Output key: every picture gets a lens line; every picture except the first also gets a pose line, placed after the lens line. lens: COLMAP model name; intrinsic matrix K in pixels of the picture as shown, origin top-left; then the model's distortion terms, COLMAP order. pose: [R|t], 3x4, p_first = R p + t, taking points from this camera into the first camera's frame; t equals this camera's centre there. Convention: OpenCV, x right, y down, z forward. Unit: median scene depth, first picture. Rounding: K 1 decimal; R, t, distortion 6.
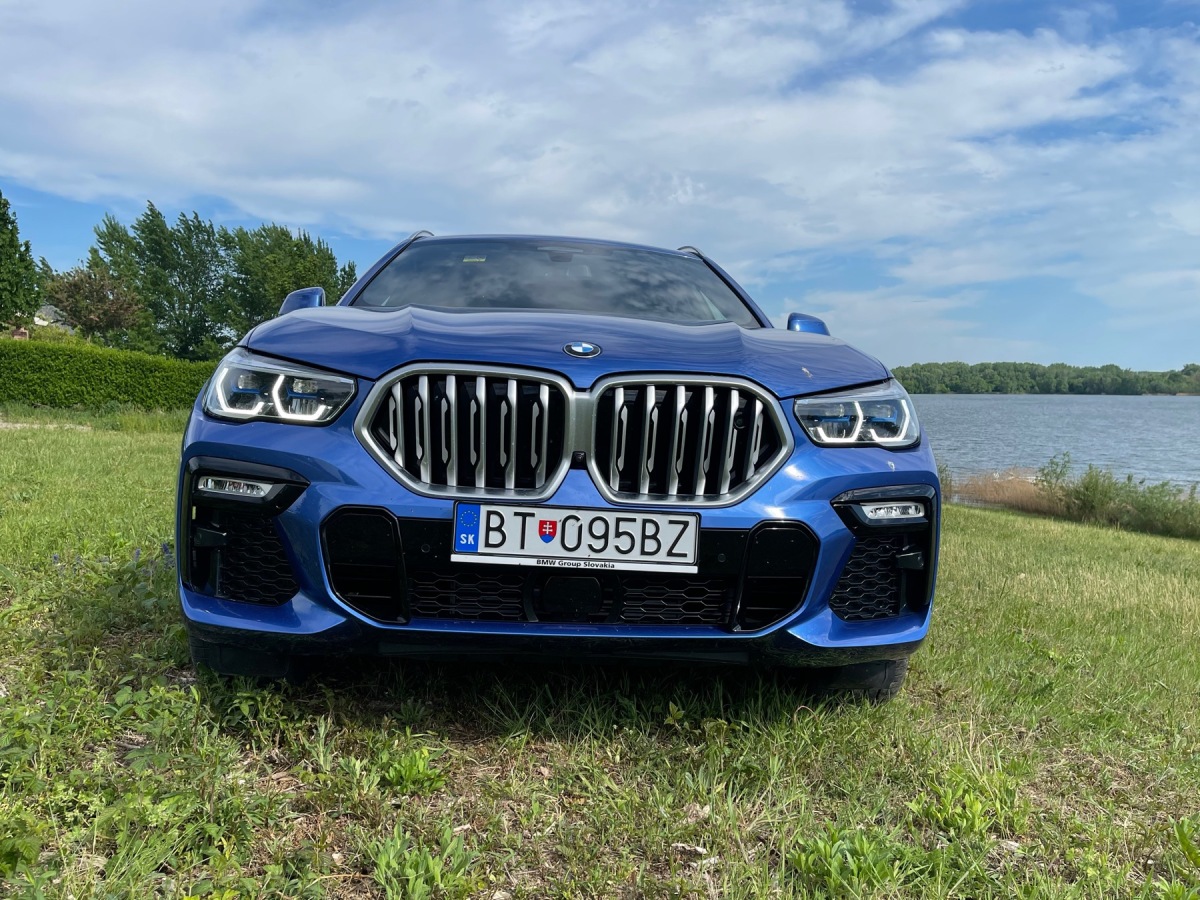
lens RADIAL K [[1027.0, 0, 600.0], [0, 1027.0, 450.0], [0, 0, 1]] dist [0.112395, -0.239289]
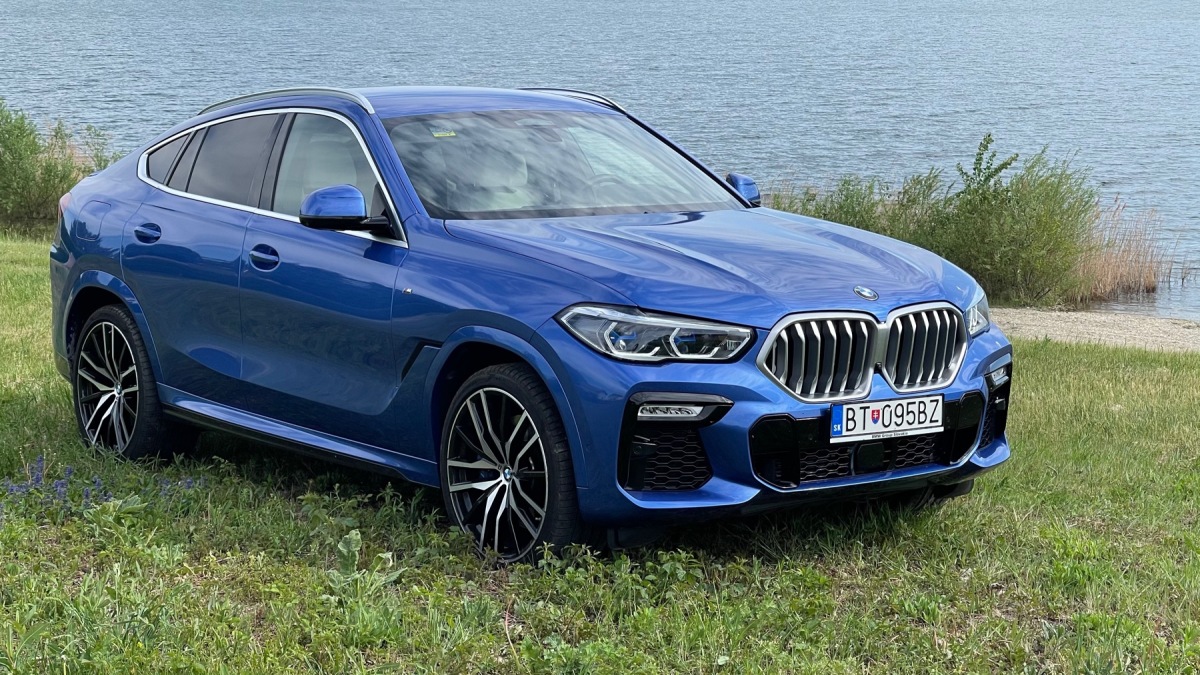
lens RADIAL K [[2267.2, 0, 600.0], [0, 2267.2, 337.5], [0, 0, 1]] dist [0.197892, 0.056821]
pose [[0.831251, -0.103513, 0.546174, -2.168336], [0.046908, 0.992067, 0.116629, -0.441077], [-0.553914, -0.071328, 0.829513, -1.548246]]
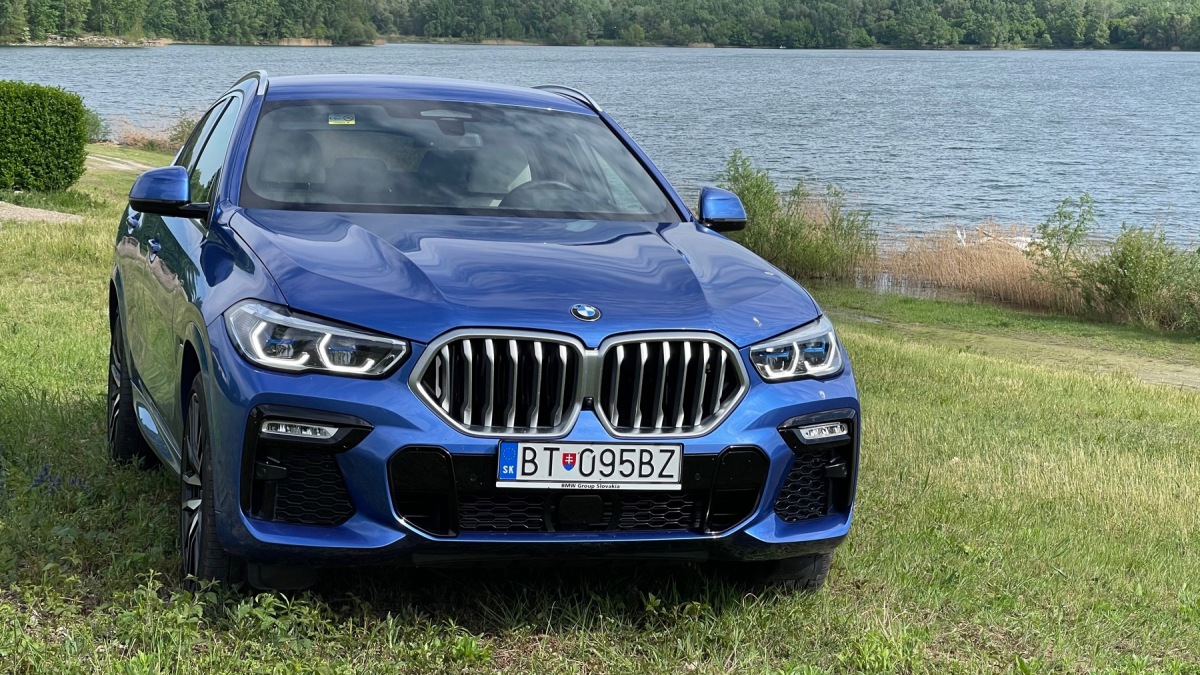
lens RADIAL K [[2267.2, 0, 600.0], [0, 2267.2, 337.5], [0, 0, 1]] dist [0.197892, 0.056821]
pose [[0.978983, -0.020614, 0.202898, -0.558221], [0.005378, 0.997142, 0.075358, -0.275289], [-0.203872, -0.072683, 0.976296, -1.680539]]
